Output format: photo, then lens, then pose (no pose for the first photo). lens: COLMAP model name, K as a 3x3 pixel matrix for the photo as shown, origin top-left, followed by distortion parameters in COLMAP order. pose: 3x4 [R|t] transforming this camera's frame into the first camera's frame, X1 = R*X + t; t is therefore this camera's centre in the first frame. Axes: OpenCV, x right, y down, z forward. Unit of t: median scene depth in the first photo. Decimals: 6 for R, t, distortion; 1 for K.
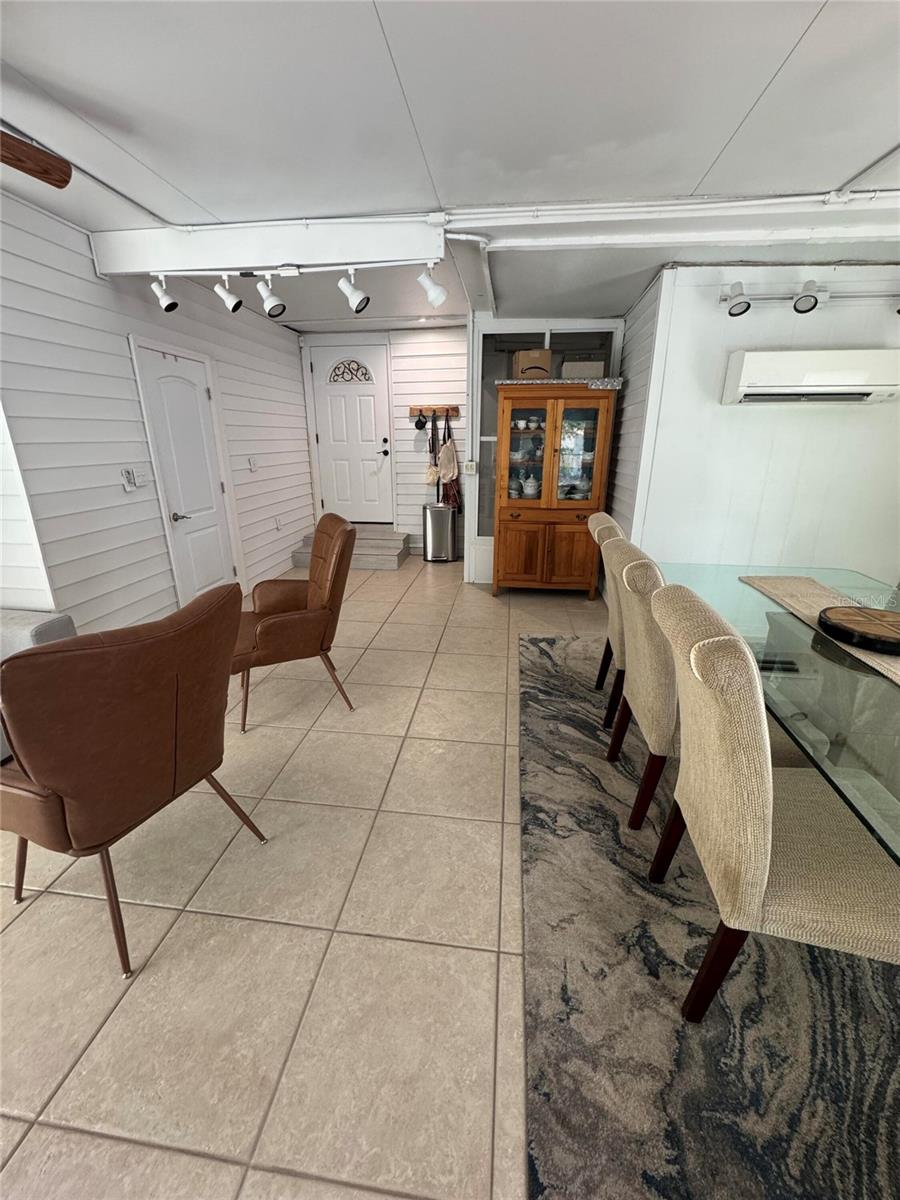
lens RADIAL K [[477.5, 0, 448.7], [0, 477.5, 599.4], [0, 0, 1]] dist [-0.002849, 0.001094]
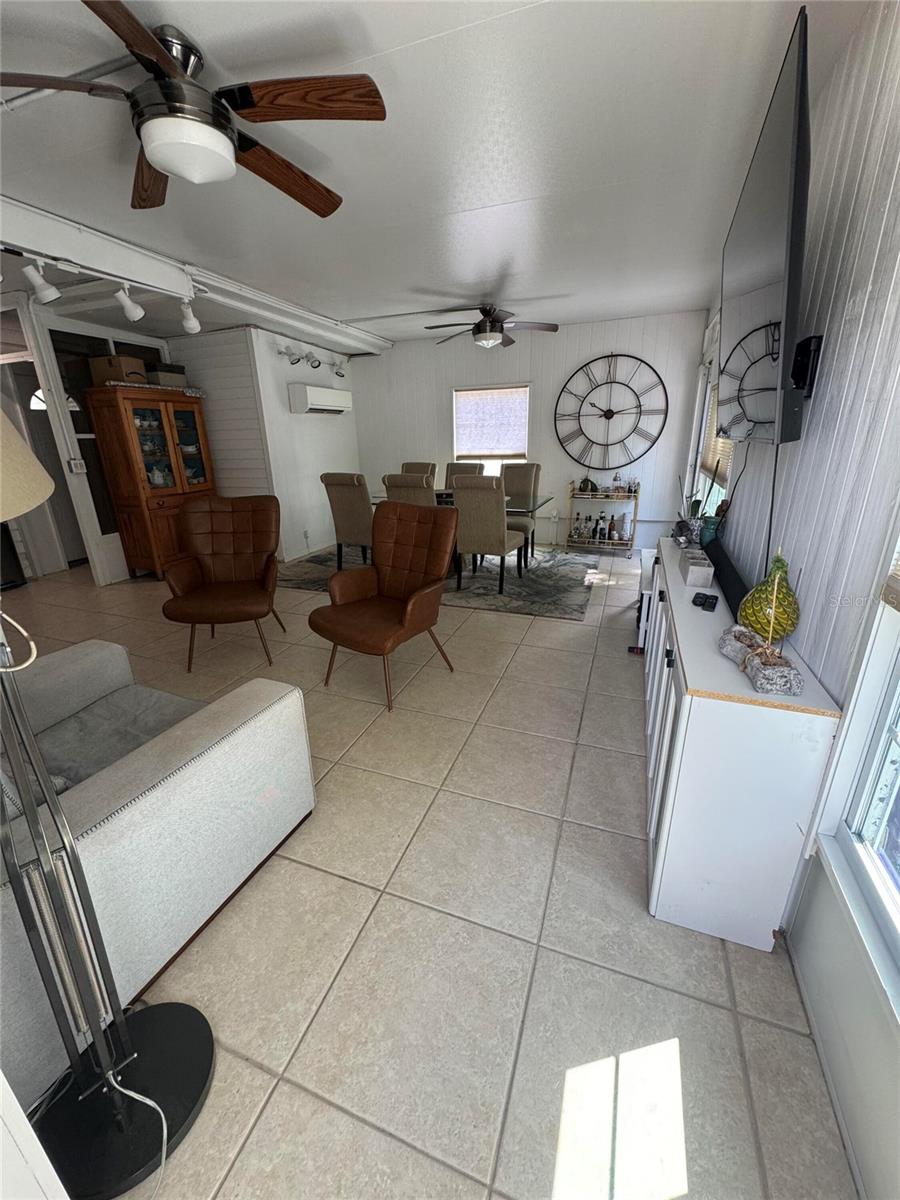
lens RADIAL K [[477.5, 0, 450.0], [0, 477.5, 601.0], [0, 0, 1]] dist [-0.002849, 0.001094]
pose [[0.222378, -0.327049, 0.918470, -1.302726], [0.325968, 0.912786, 0.246103, -0.030202], [-0.918854, 0.244664, 0.309591, 0.122095]]
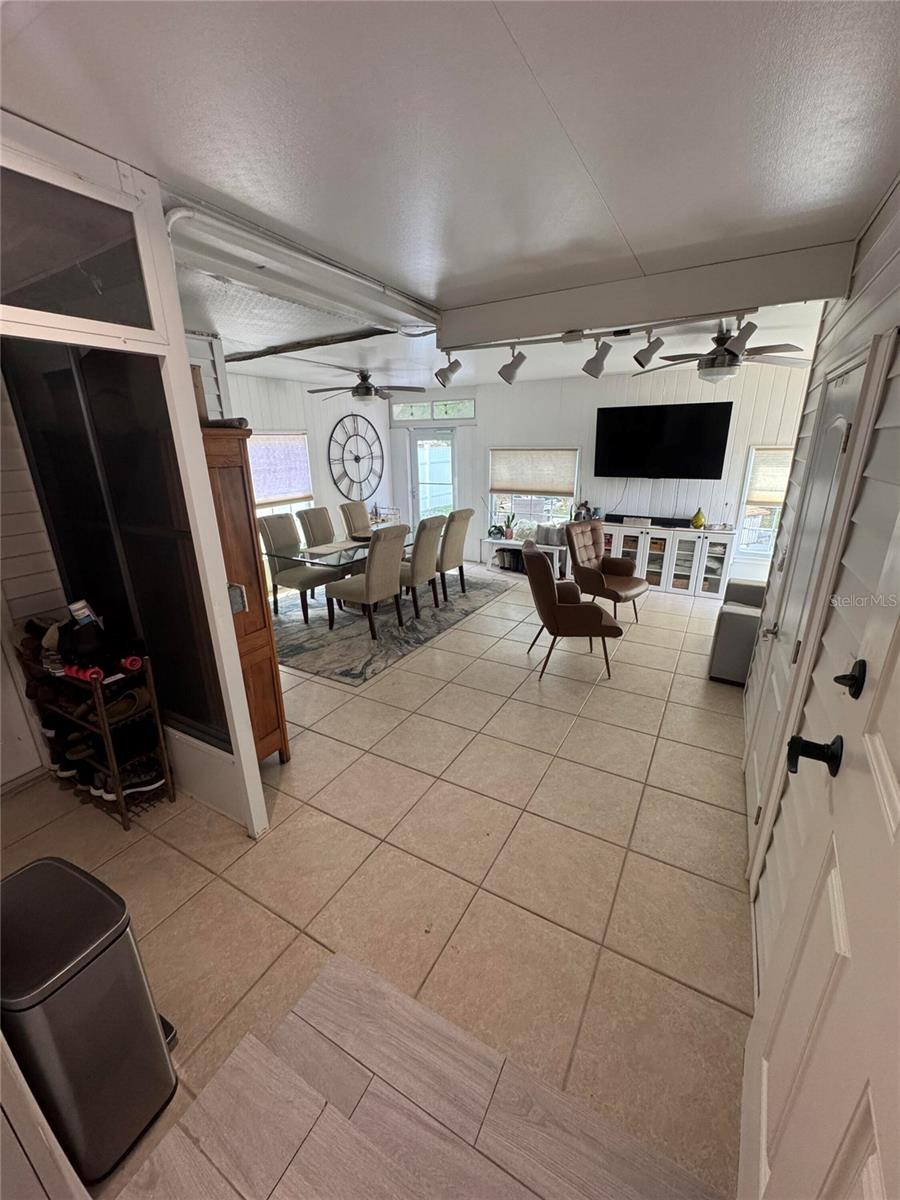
lens RADIAL K [[477.5, 0, 447.4], [0, 477.5, 598.6], [0, 0, 1]] dist [-0.002849, 0.001094]
pose [[-0.924204, -0.110032, 0.365705, -0.509905], [0.129556, 0.810476, 0.571265, -0.854519], [-0.359252, 0.575345, -0.734790, 2.137771]]
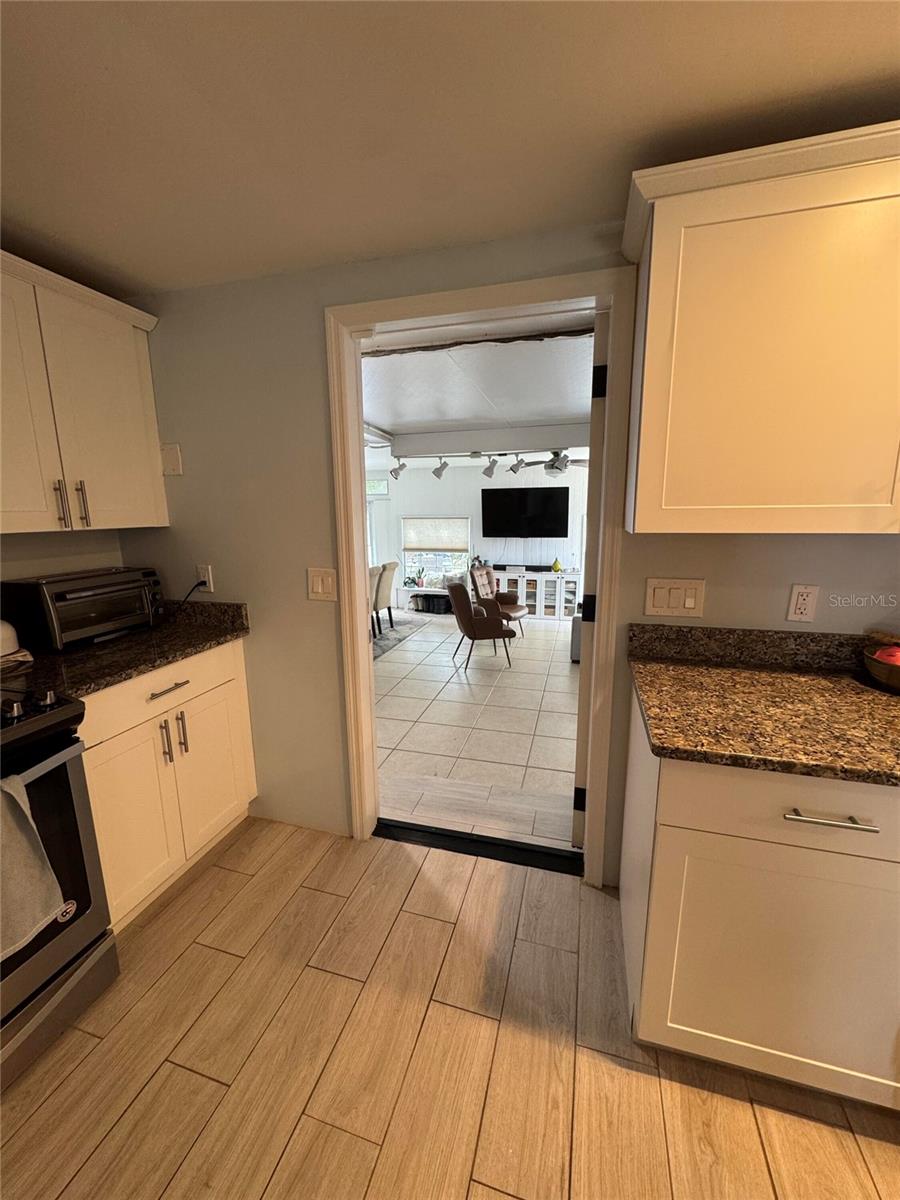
lens RADIAL K [[477.5, 0, 443.4], [0, 477.5, 598.0], [0, 0, 1]] dist [-0.002849, 0.001094]
pose [[-0.988101, -0.018392, 0.152701, -0.486812], [0.057181, 0.877733, 0.475727, -1.068632], [-0.142780, 0.478798, -0.866237, 2.763275]]
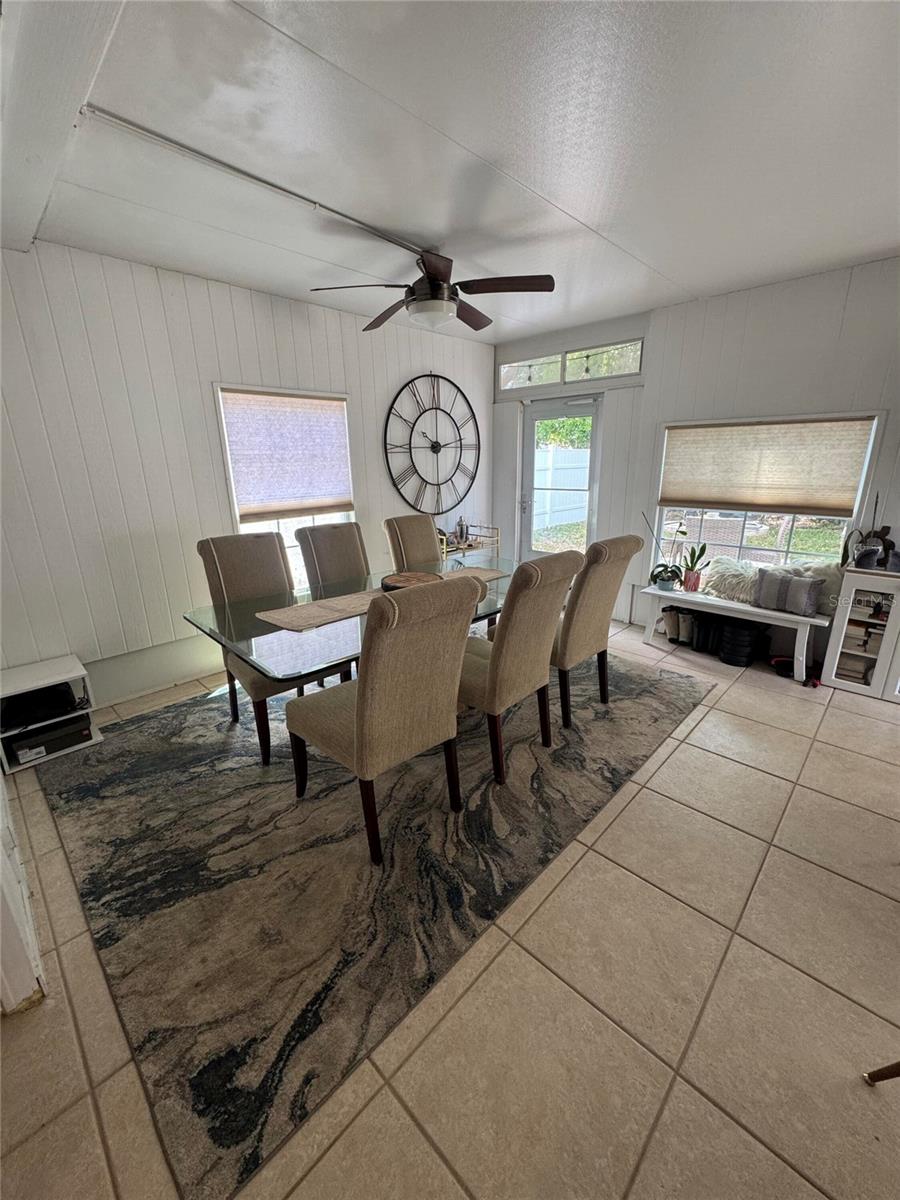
lens RADIAL K [[477.5, 0, 449.0], [0, 477.5, 600.7], [0, 0, 1]] dist [-0.002849, 0.001094]
pose [[-0.803507, -0.161380, 0.573004, -0.071080], [0.197315, 0.835941, 0.512123, -0.430457], [-0.561644, 0.524556, -0.639842, 1.245712]]
